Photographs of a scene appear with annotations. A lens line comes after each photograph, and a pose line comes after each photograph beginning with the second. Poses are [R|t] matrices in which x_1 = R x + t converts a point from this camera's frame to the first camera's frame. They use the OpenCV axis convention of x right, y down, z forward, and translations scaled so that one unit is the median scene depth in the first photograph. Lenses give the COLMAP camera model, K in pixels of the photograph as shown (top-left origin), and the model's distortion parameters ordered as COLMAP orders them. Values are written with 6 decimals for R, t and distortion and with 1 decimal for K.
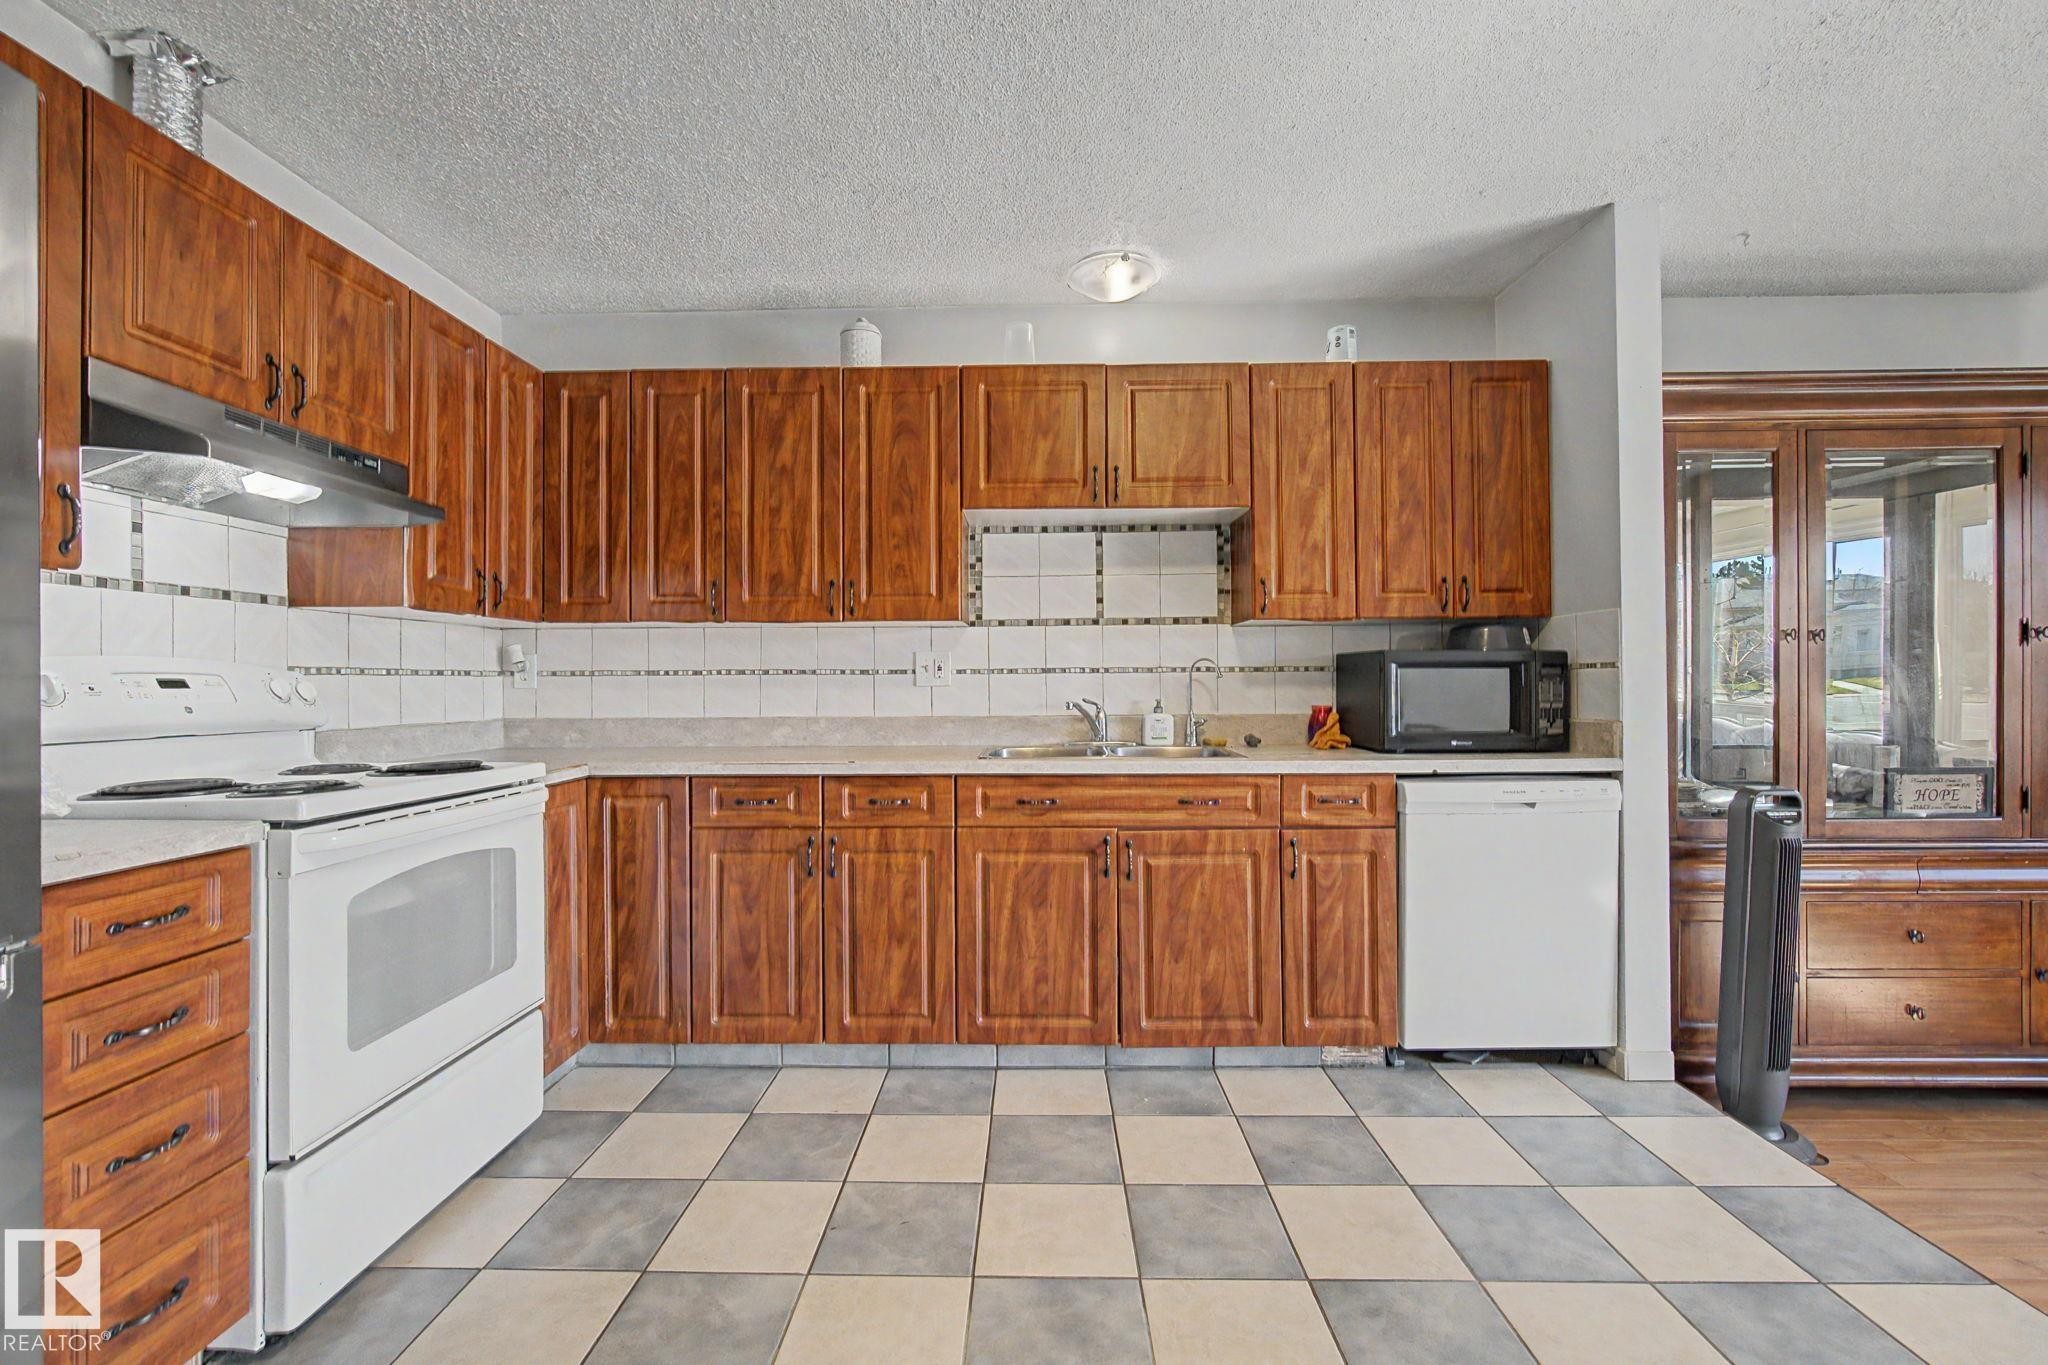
lens RADIAL K [[908.0, 0, 1024.0], [0, 908.0, 682.5], [0, 0, 1]] dist [-0.000823, 0.000244]
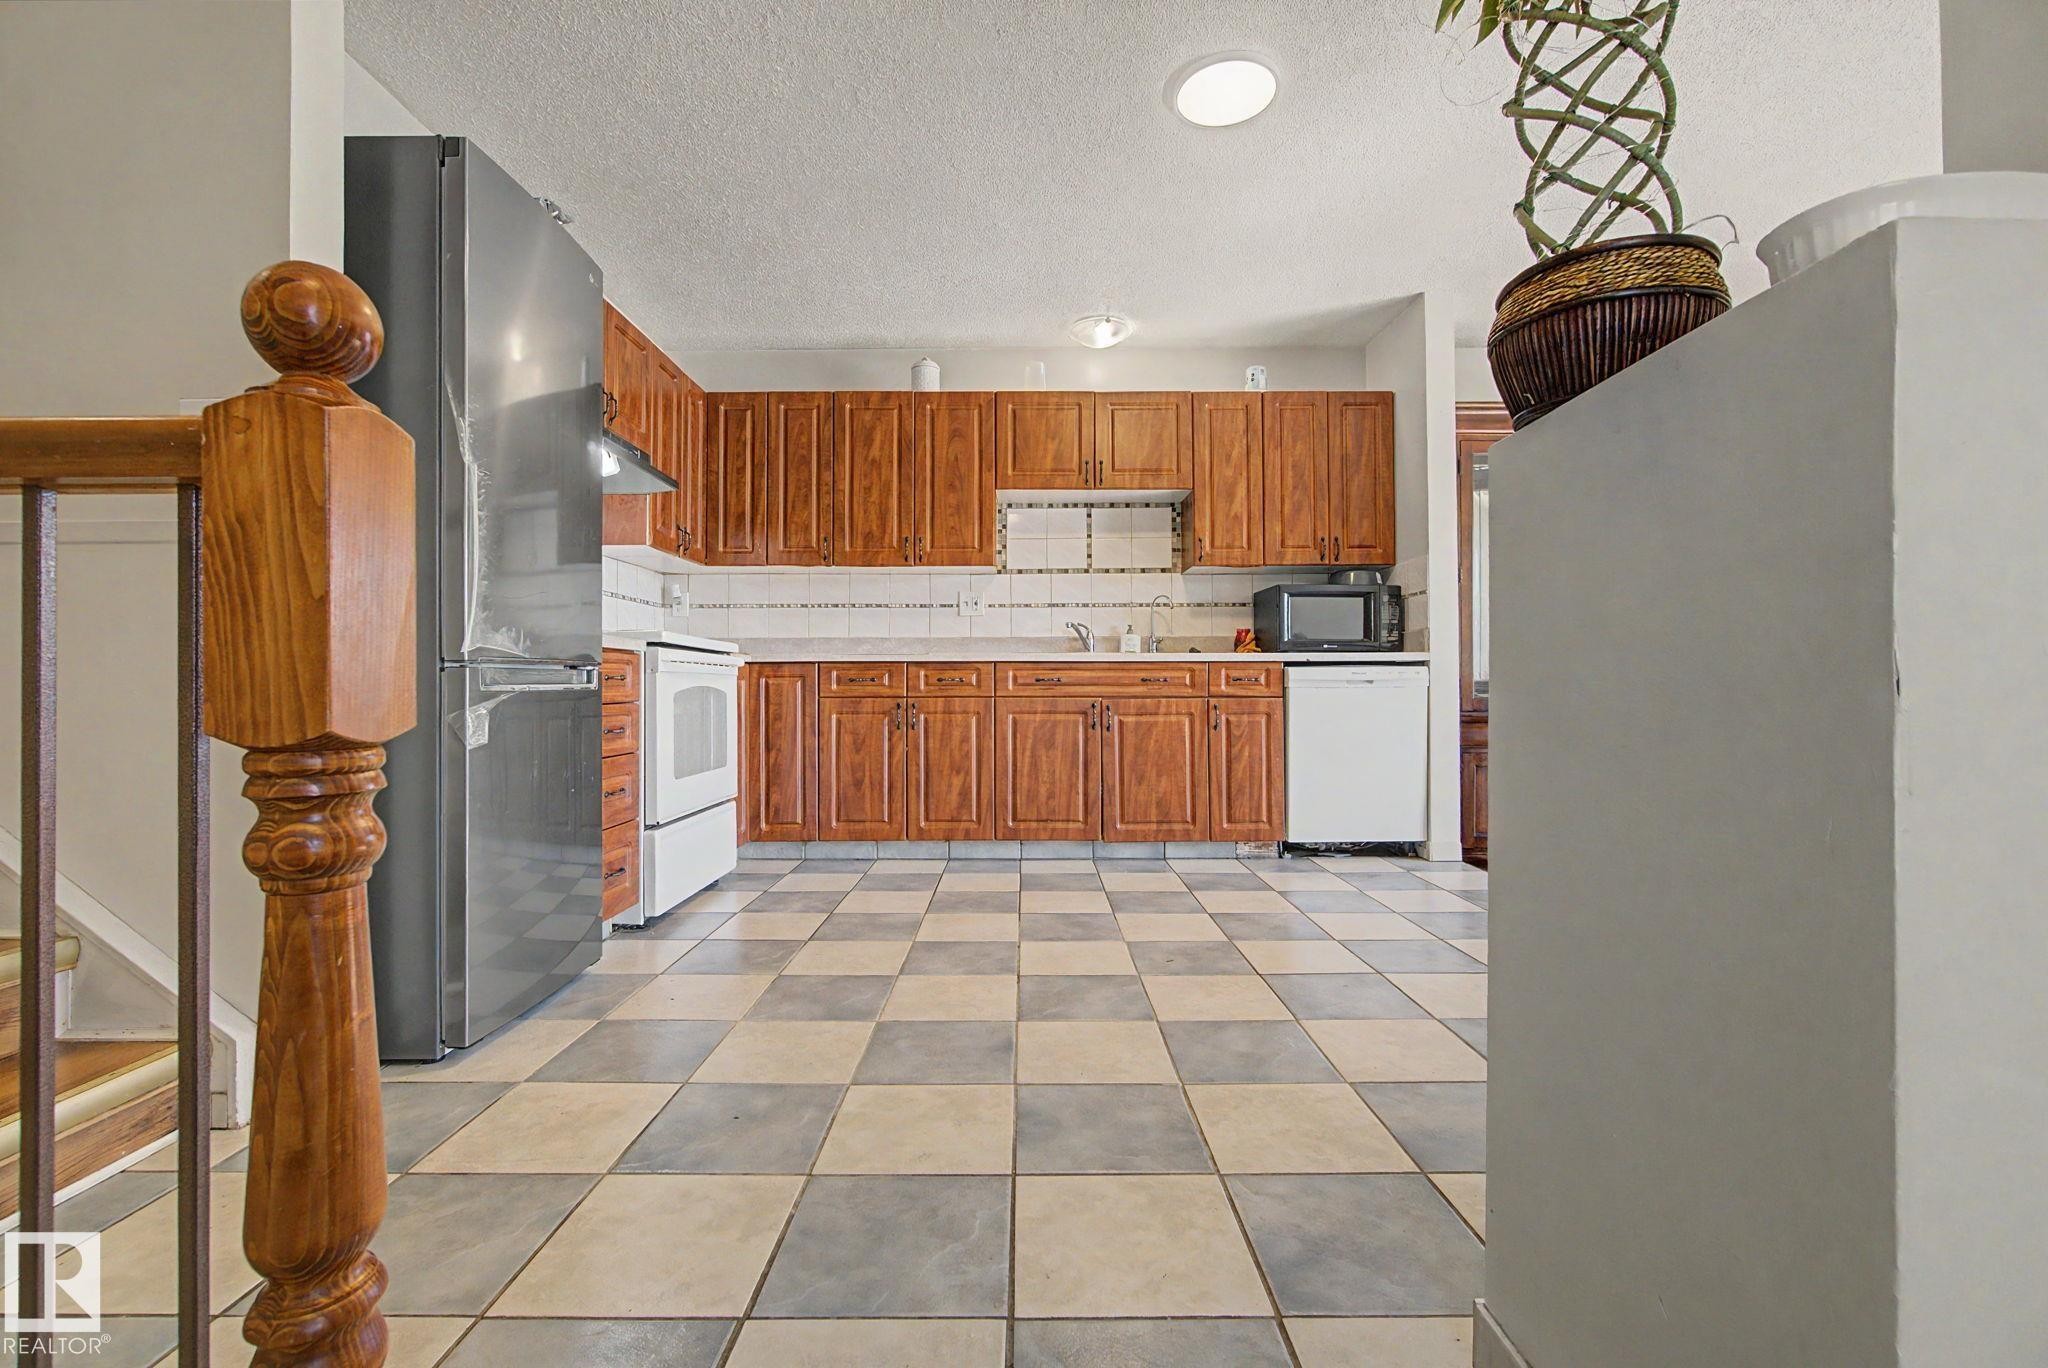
lens RADIAL K [[913.5, 0, 1024.0], [0, 913.5, 684.0], [0, 0, 1]] dist [0.000509, -0.000059]
pose [[0.999821, 0.003667, 0.018586, -0.051946], [-0.003571, 0.999980, -0.005213, 0.137545], [-0.018605, 0.005146, 0.999814, -0.496478]]
